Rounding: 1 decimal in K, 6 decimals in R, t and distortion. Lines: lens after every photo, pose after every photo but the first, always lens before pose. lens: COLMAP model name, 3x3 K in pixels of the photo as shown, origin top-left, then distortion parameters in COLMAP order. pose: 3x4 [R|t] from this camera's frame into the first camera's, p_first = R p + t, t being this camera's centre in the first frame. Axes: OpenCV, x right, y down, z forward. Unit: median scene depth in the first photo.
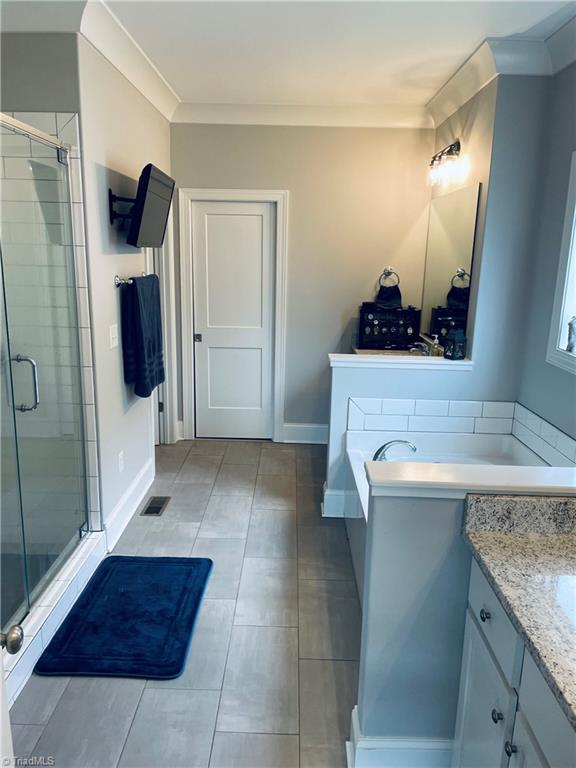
lens RADIAL K [[589.0, 0, 287.4], [0, 589.0, 381.5], [0, 0, 1]] dist [0.054029, -0.058543]
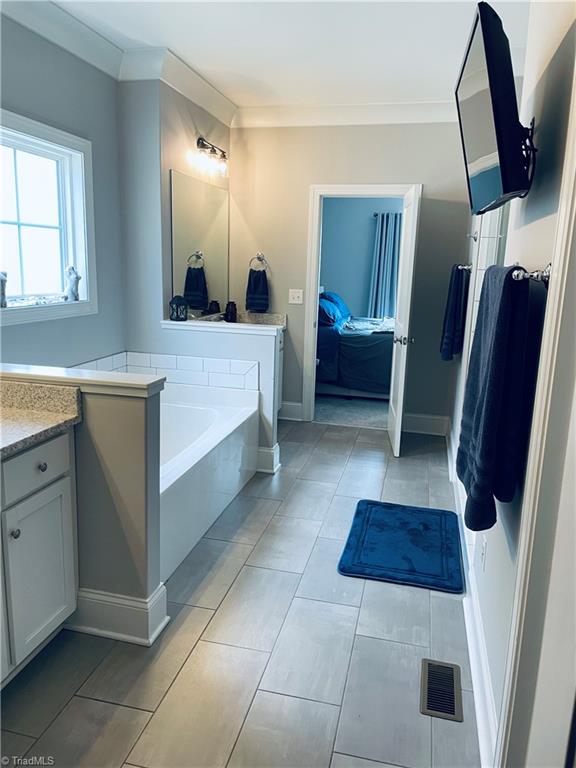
lens RADIAL K [[589.0, 0, 287.7], [0, 589.0, 382.7], [0, 0, 1]] dist [0.054029, -0.058543]
pose [[-0.975902, -0.092000, 0.197865, -0.173874], [-0.001190, 0.909004, 0.416786, -0.282032], [-0.218205, 0.406507, -0.887208, 1.454374]]
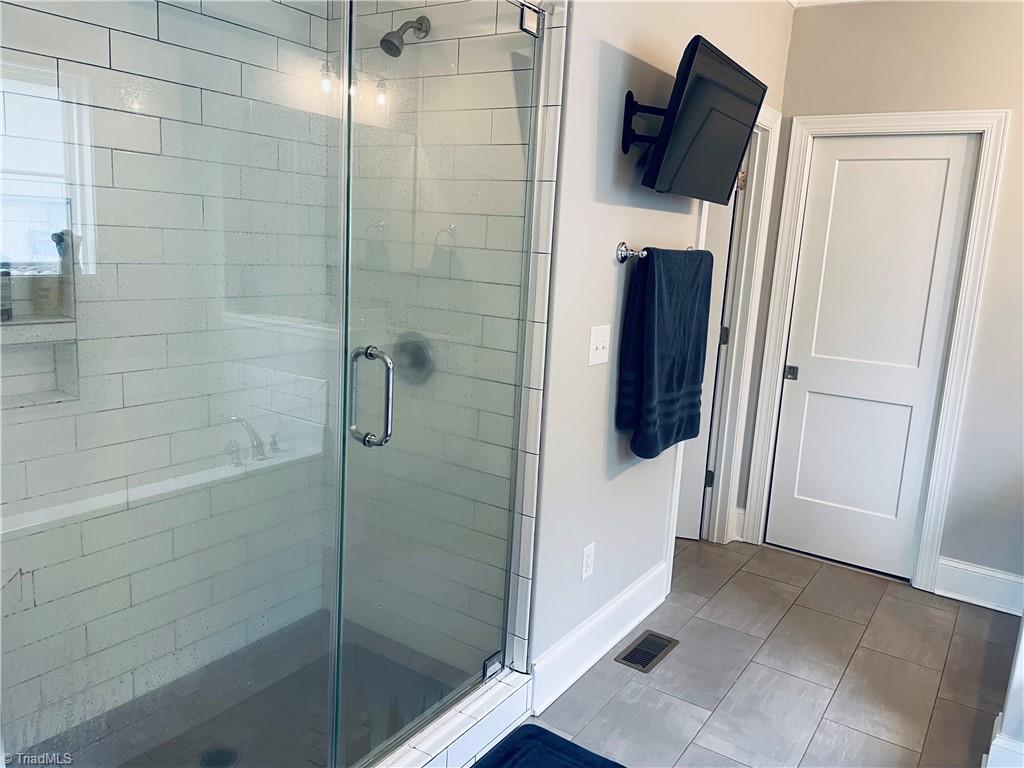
lens RADIAL K [[785.3, 0, 515.8], [0, 785.3, 377.5], [0, 0, 1]] dist [0.054029, -0.058543]
pose [[0.838863, 0.125933, -0.529575, 0.042906], [-0.160655, 0.986812, -0.019819, -0.014323], [0.520095, 0.101705, 0.848031, 0.271081]]
